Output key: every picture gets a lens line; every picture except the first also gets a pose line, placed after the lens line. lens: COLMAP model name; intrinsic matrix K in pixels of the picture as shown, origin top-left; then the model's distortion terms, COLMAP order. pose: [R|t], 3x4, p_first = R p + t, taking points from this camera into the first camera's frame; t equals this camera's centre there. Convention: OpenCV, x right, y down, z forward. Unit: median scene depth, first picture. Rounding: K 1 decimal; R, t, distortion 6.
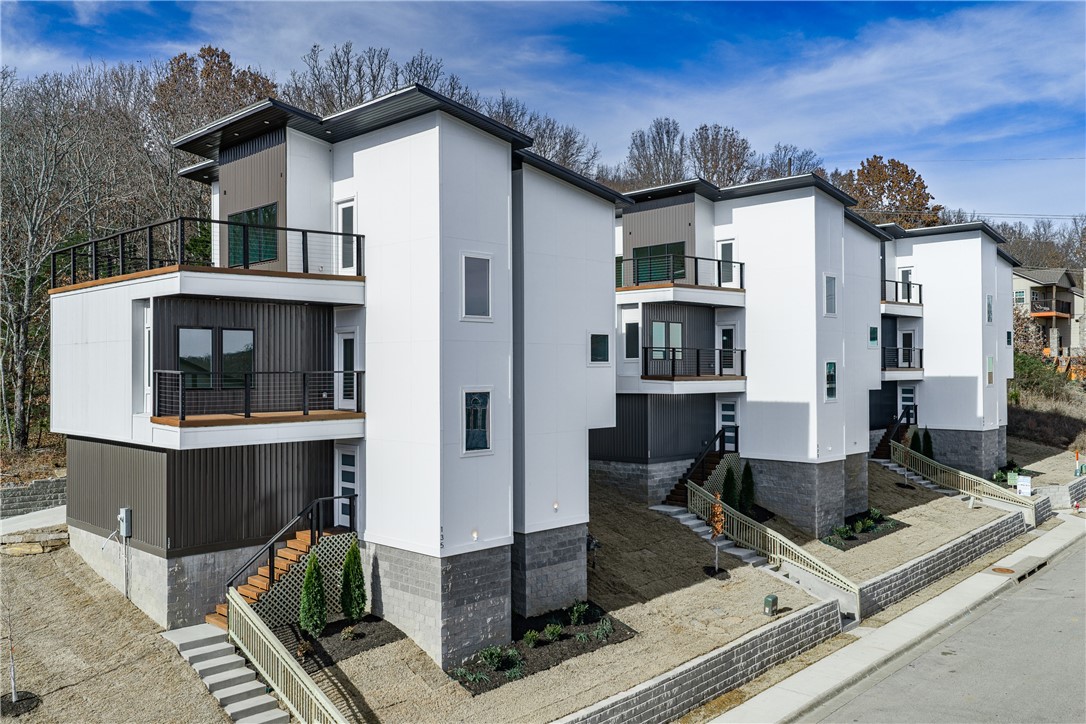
lens RADIAL K [[895.7, 0, 544.1], [0, 895.7, 355.6], [0, 0, 1]] dist [0.009863, -0.023936]
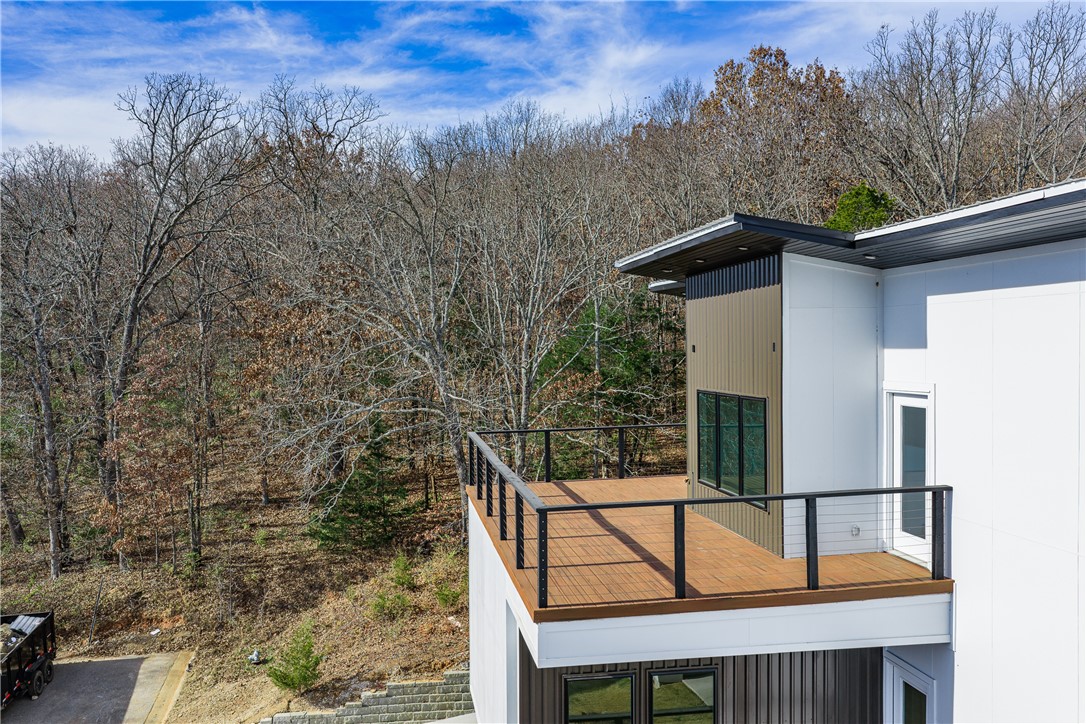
lens RADIAL K [[895.7, 0, 544.6], [0, 895.7, 359.7], [0, 0, 1]] dist [0.009863, -0.023936]
pose [[0.807863, 0.009920, -0.589287, -0.103469], [0.009518, 0.999508, 0.029874, -0.214600], [0.589293, -0.029743, 0.807372, 0.530117]]
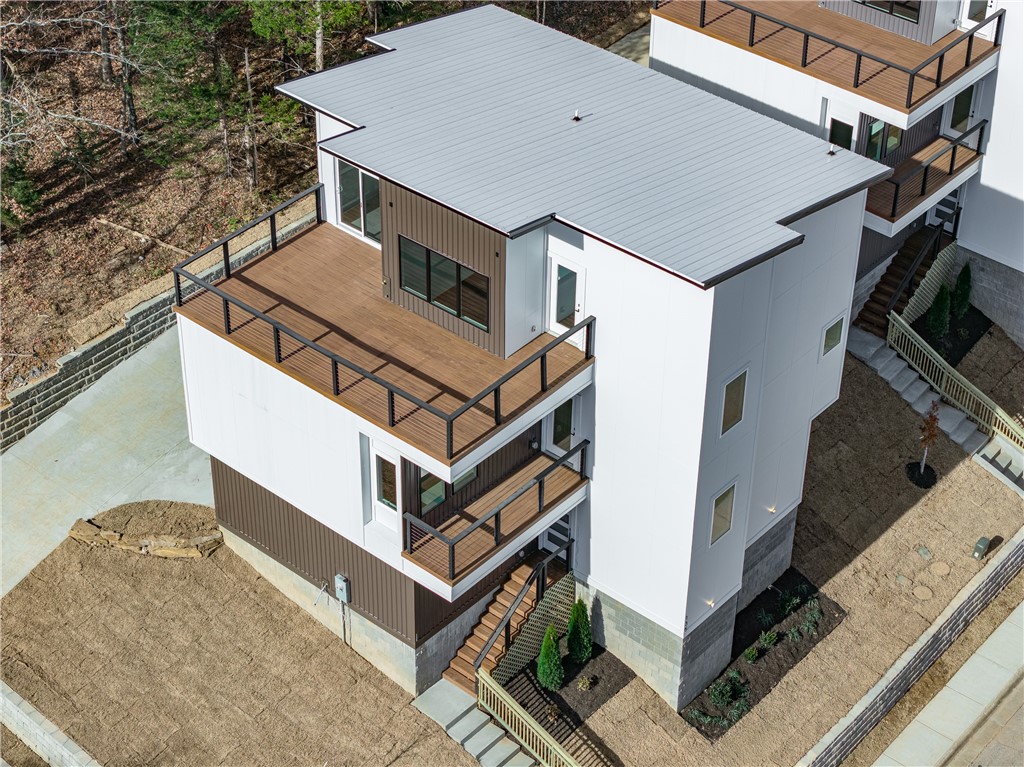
lens RADIAL K [[2062.1, 0, 510.7], [0, 2062.1, 384.4], [0, 0, 1]] dist [-0.149923, 0.000000]
pose [[0.997394, -0.028623, 0.066230, -0.418052], [-0.018089, 0.789427, 0.613578, -1.305606], [-0.069847, -0.613177, 0.786852, -0.591216]]
